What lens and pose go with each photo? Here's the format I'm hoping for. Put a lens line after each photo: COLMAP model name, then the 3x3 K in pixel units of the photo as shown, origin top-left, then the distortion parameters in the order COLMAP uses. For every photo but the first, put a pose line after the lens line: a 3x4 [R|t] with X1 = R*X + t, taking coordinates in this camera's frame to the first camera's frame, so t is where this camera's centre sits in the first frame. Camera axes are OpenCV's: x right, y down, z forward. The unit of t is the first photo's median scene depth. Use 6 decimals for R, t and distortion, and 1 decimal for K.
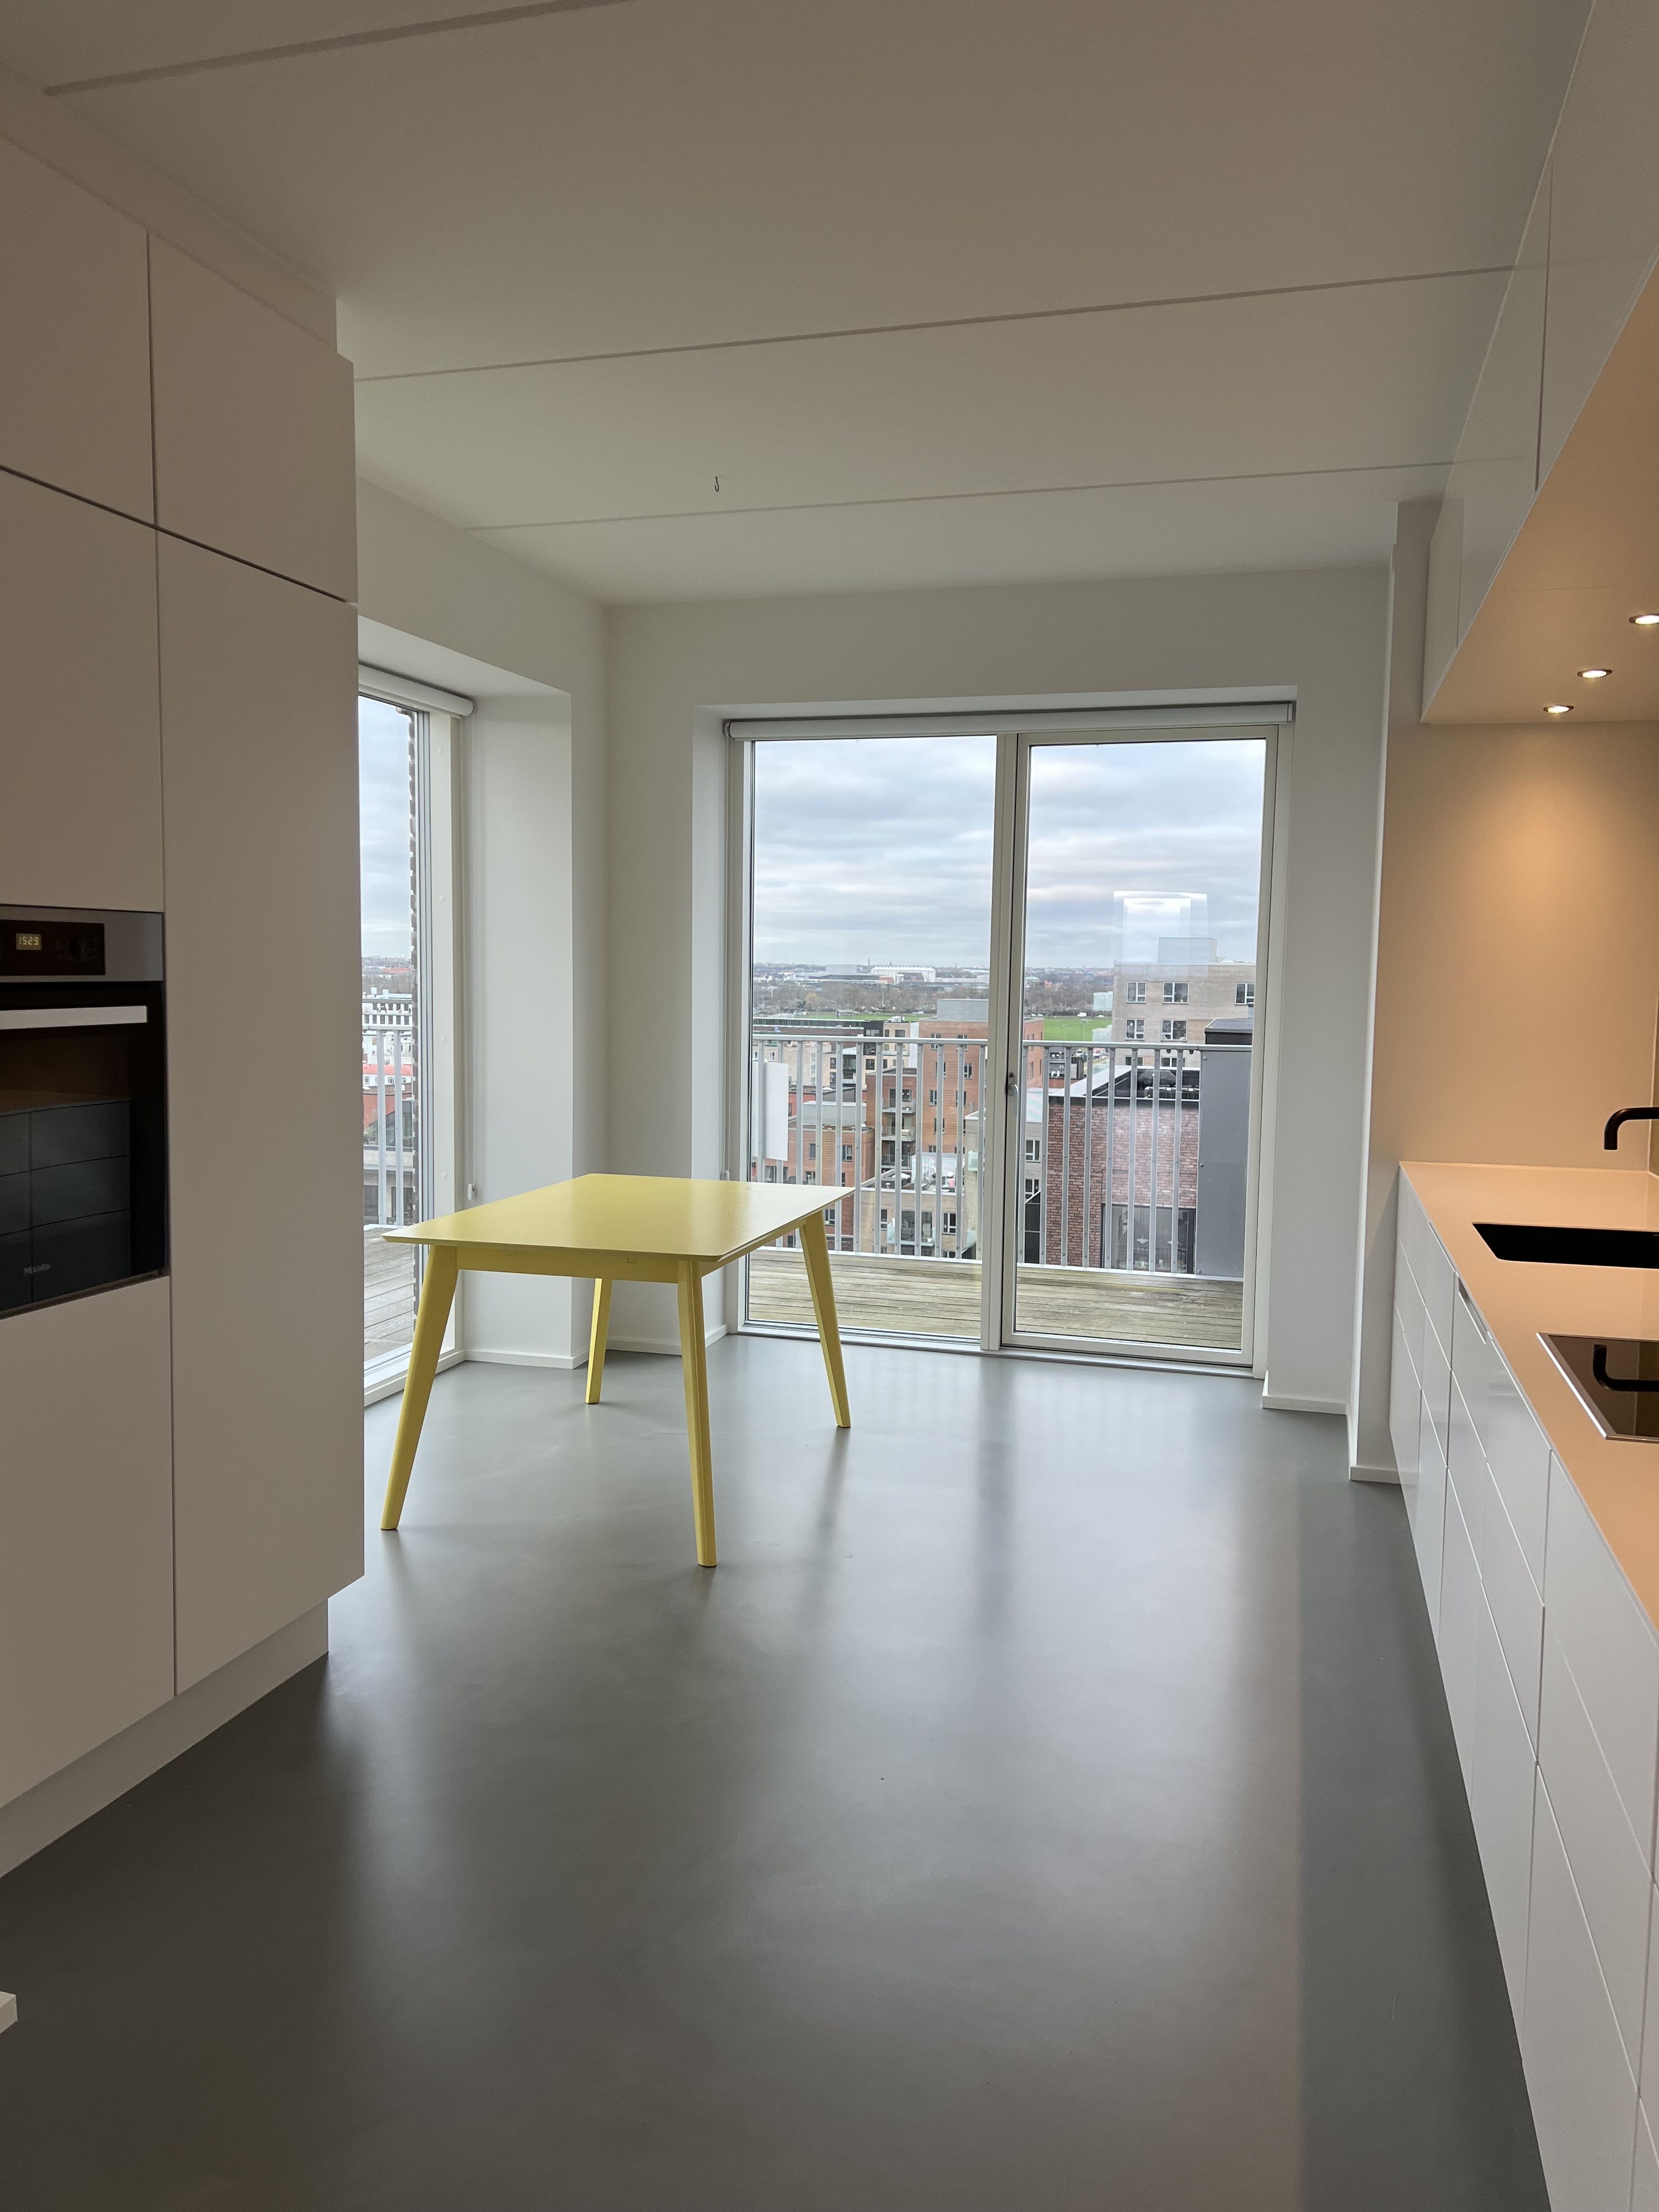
lens RADIAL K [[1671.1, 0, 823.1], [0, 1671.1, 1113.5], [0, 0, 1]] dist [0.054464, -0.066195]
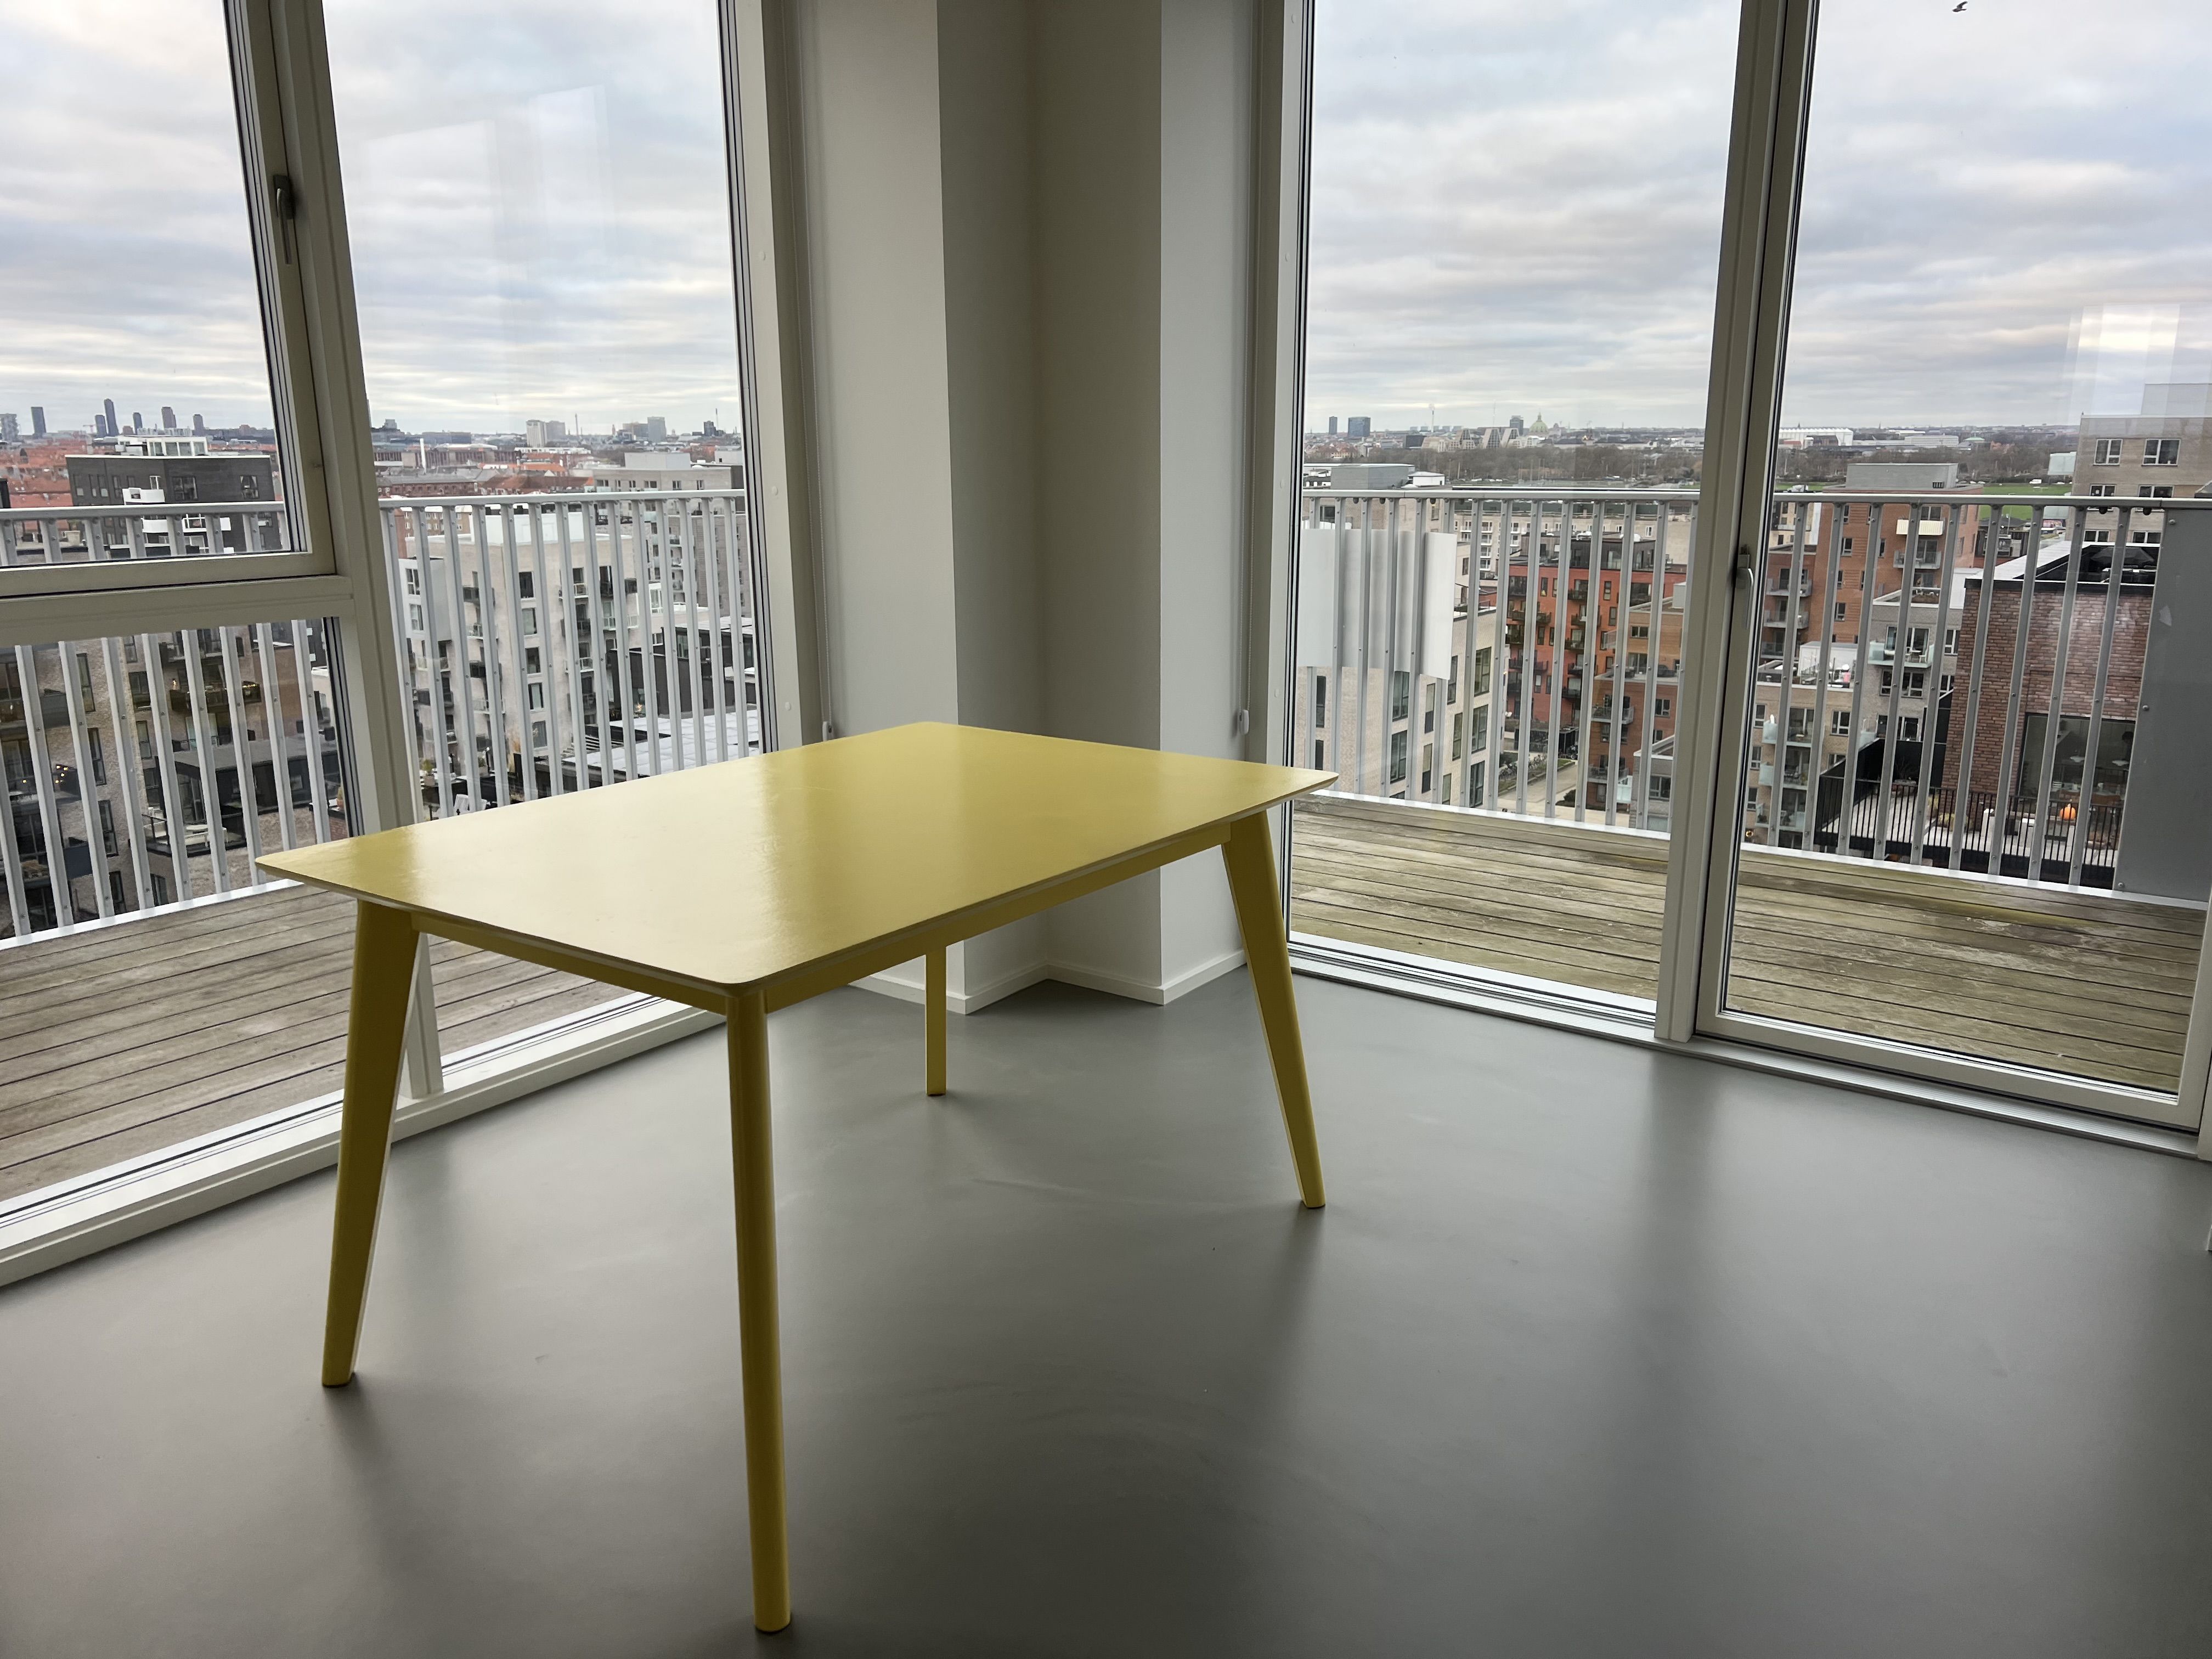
lens RADIAL K [[1671.1, 0, 1120.2], [0, 1671.1, 836.9], [0, 0, 1]] dist [0.054464, -0.066195]
pose [[0.944066, 0.060122, -0.324231, 0.104203], [-0.012572, 0.989086, 0.146800, -0.008923], [0.329518, -0.134512, 0.934518, 0.410987]]
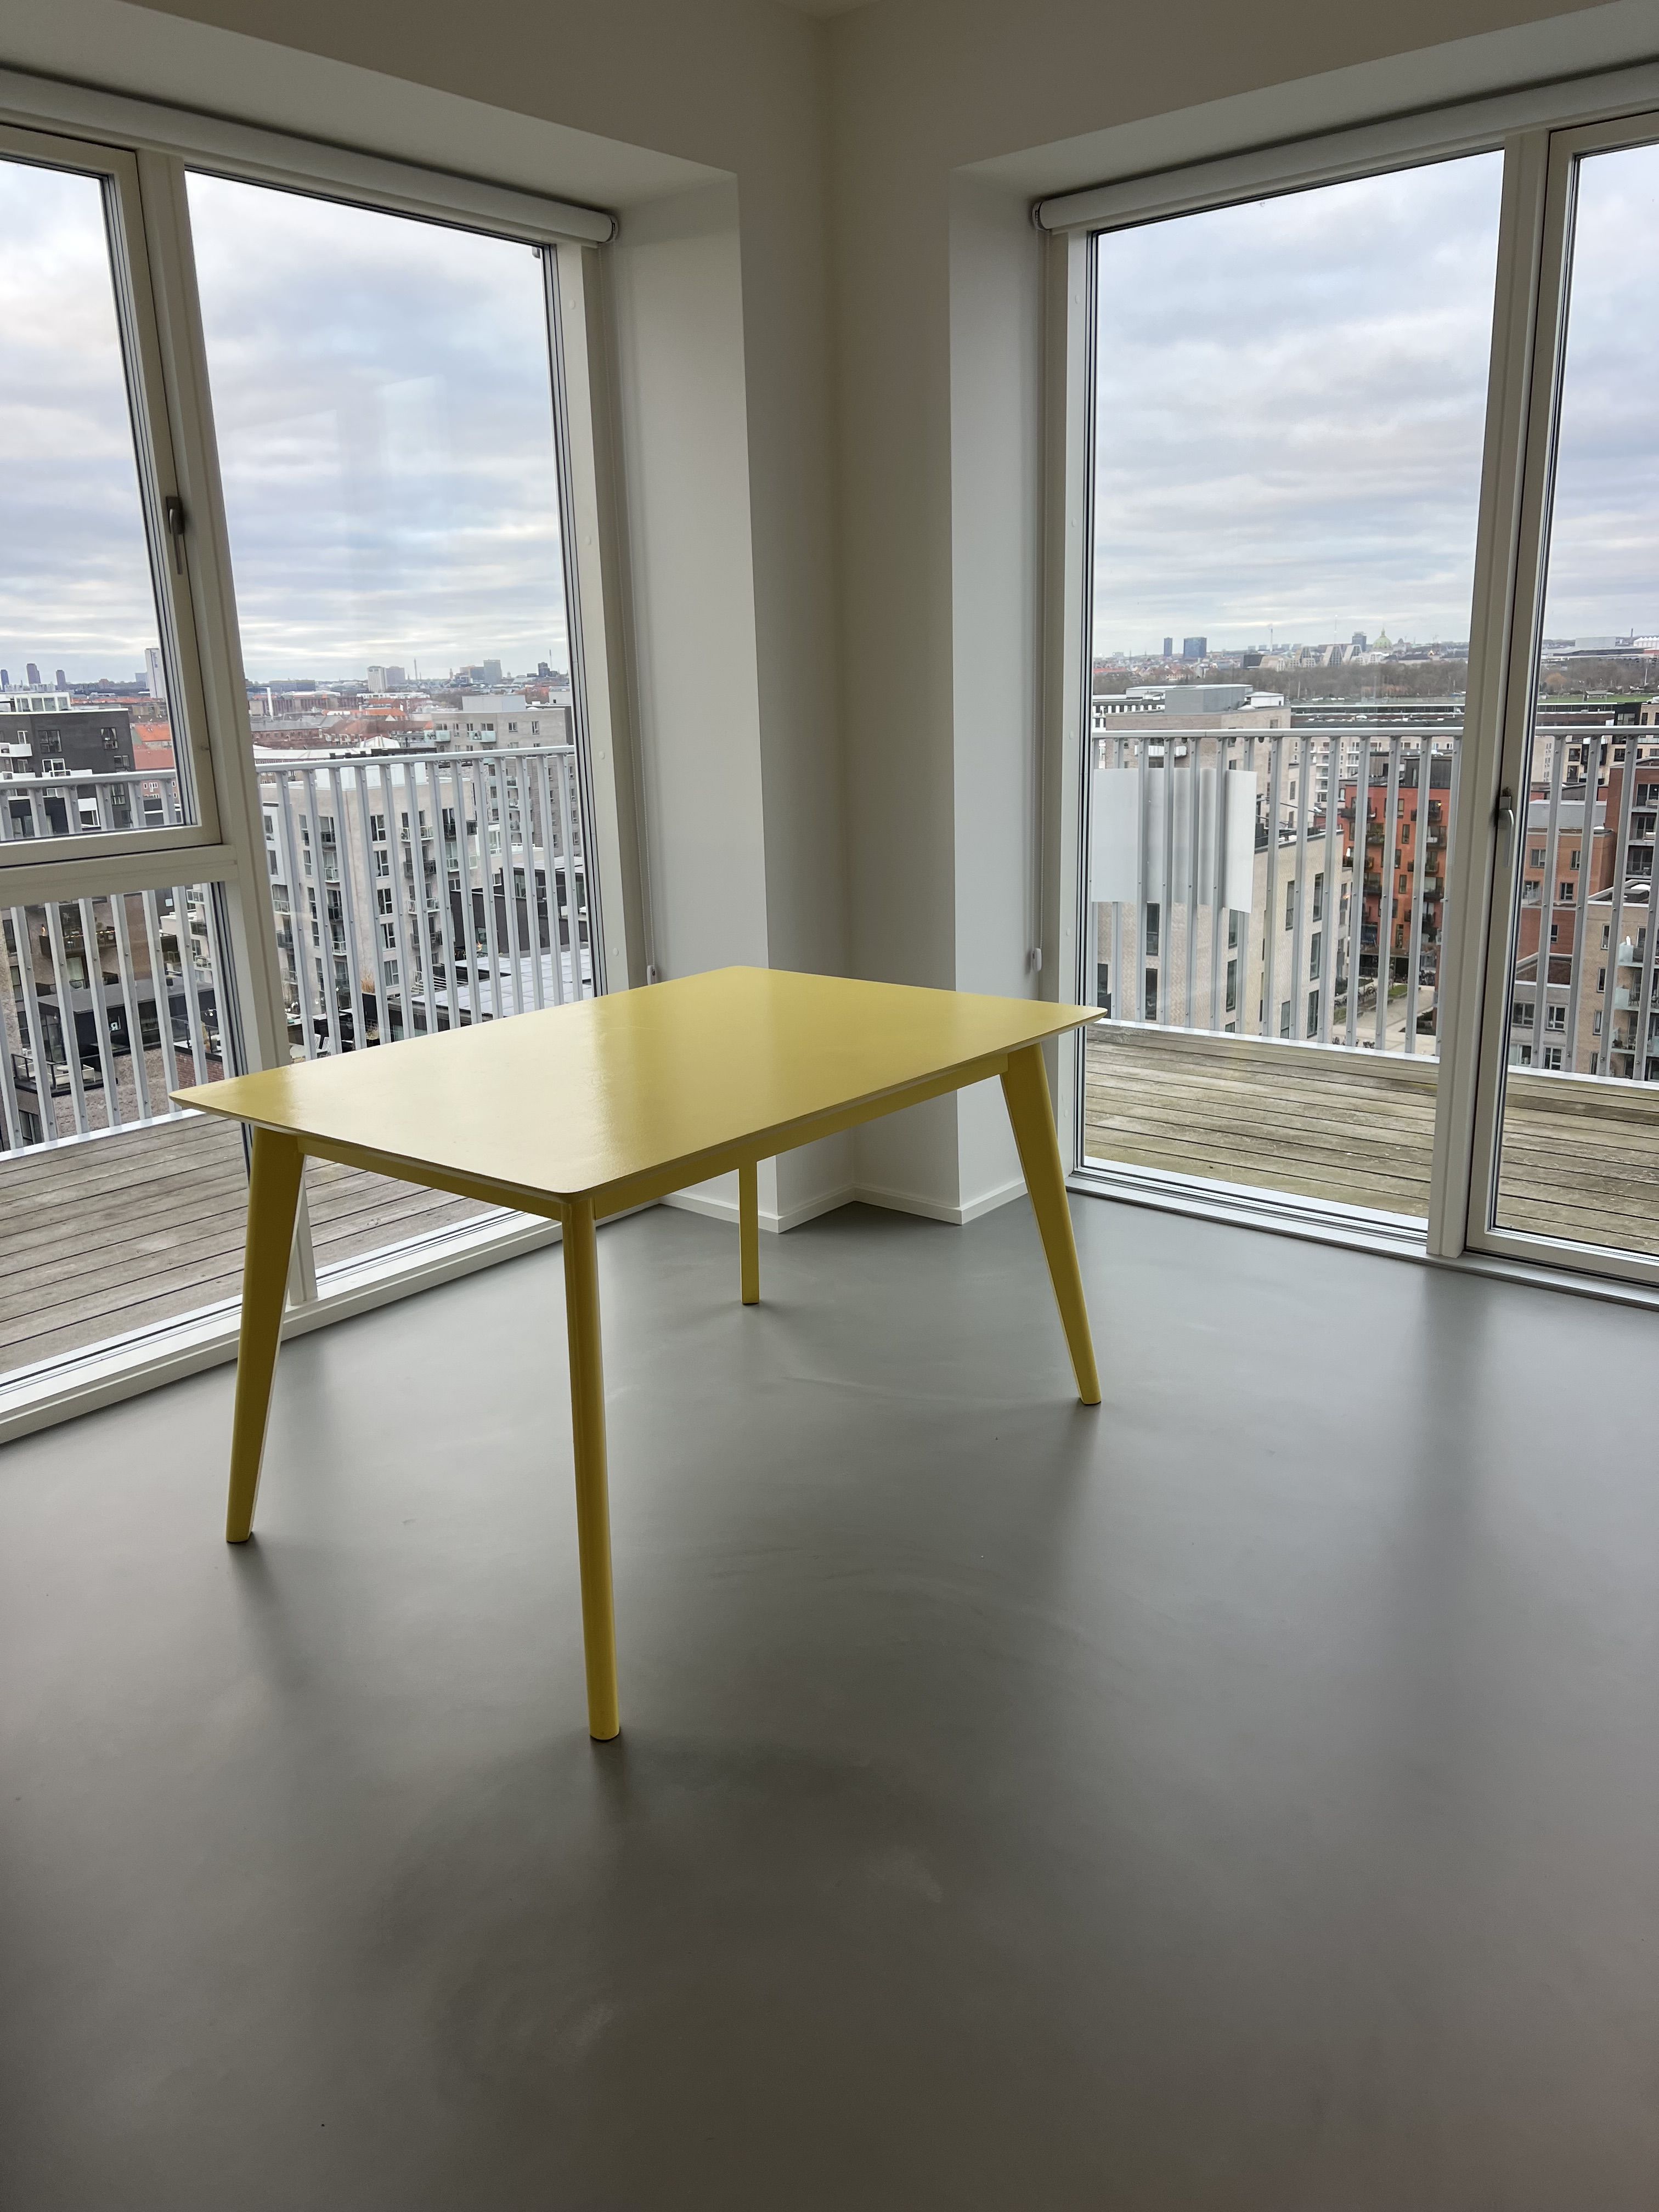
lens RADIAL K [[1671.1, 0, 814.5], [0, 1671.1, 1100.6], [0, 0, 1]] dist [0.054464, -0.066195]
pose [[0.914699, 0.059363, -0.399753, 0.131974], [0.008221, 0.986215, 0.165264, -0.015944], [0.404053, -0.154453, 0.901602, 0.369610]]
